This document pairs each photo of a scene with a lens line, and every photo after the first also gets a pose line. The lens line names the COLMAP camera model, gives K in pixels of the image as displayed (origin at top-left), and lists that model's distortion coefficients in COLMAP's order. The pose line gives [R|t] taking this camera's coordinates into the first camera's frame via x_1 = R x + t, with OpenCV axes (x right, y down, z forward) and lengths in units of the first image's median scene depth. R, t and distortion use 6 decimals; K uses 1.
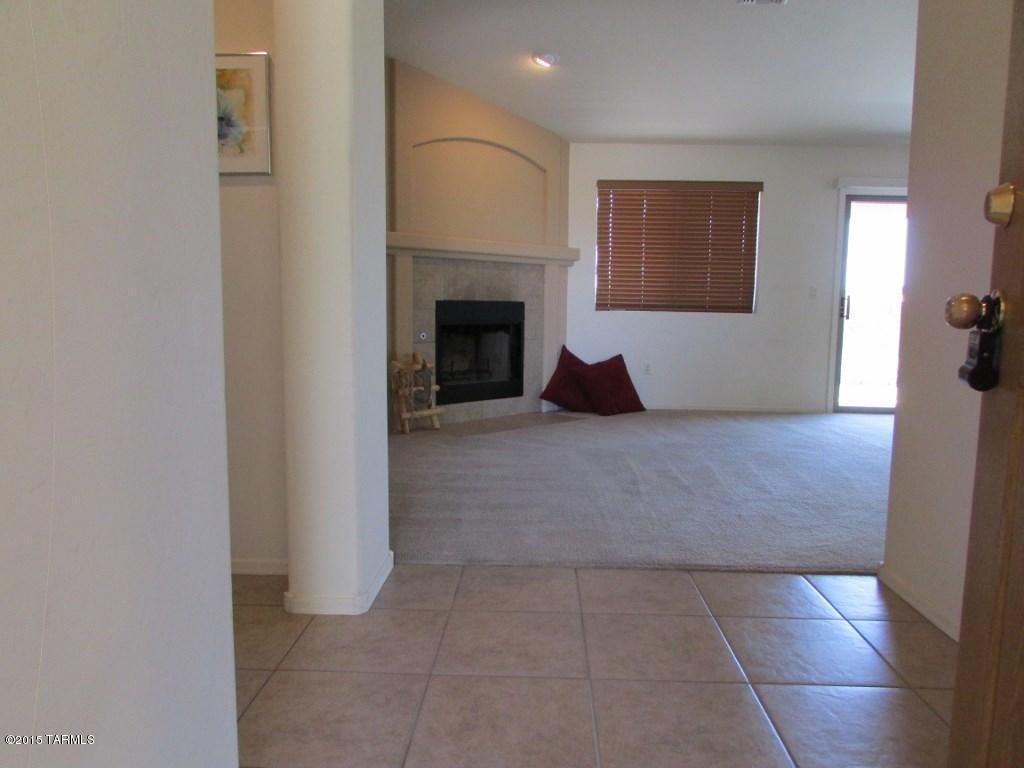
lens RADIAL K [[738.6, 0, 512.0], [0, 738.6, 384.0], [0, 0, 1]] dist [-0.045414, 0.003433]
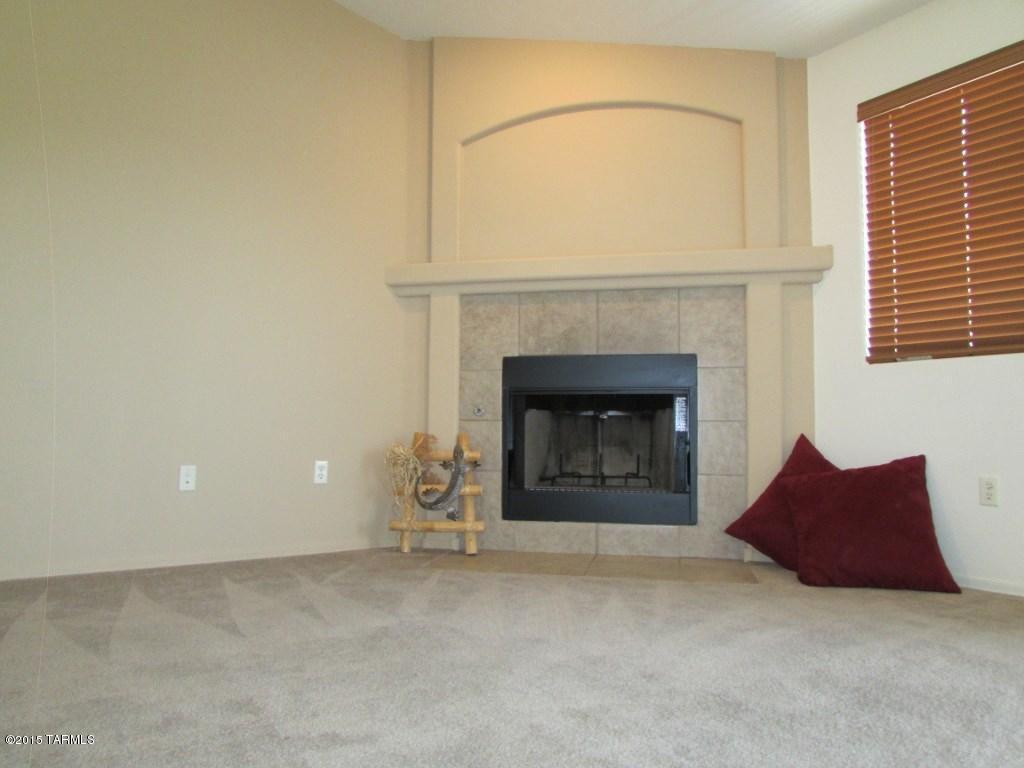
lens RADIAL K [[738.6, 0, 512.0], [0, 738.6, 384.0], [0, 0, 1]] dist [-0.045414, 0.003433]
pose [[0.561595, -0.057391, -0.825419, 0.391766], [-0.086396, 0.988071, -0.127482, -0.005721], [0.822889, 0.142906, 0.549938, 0.574579]]
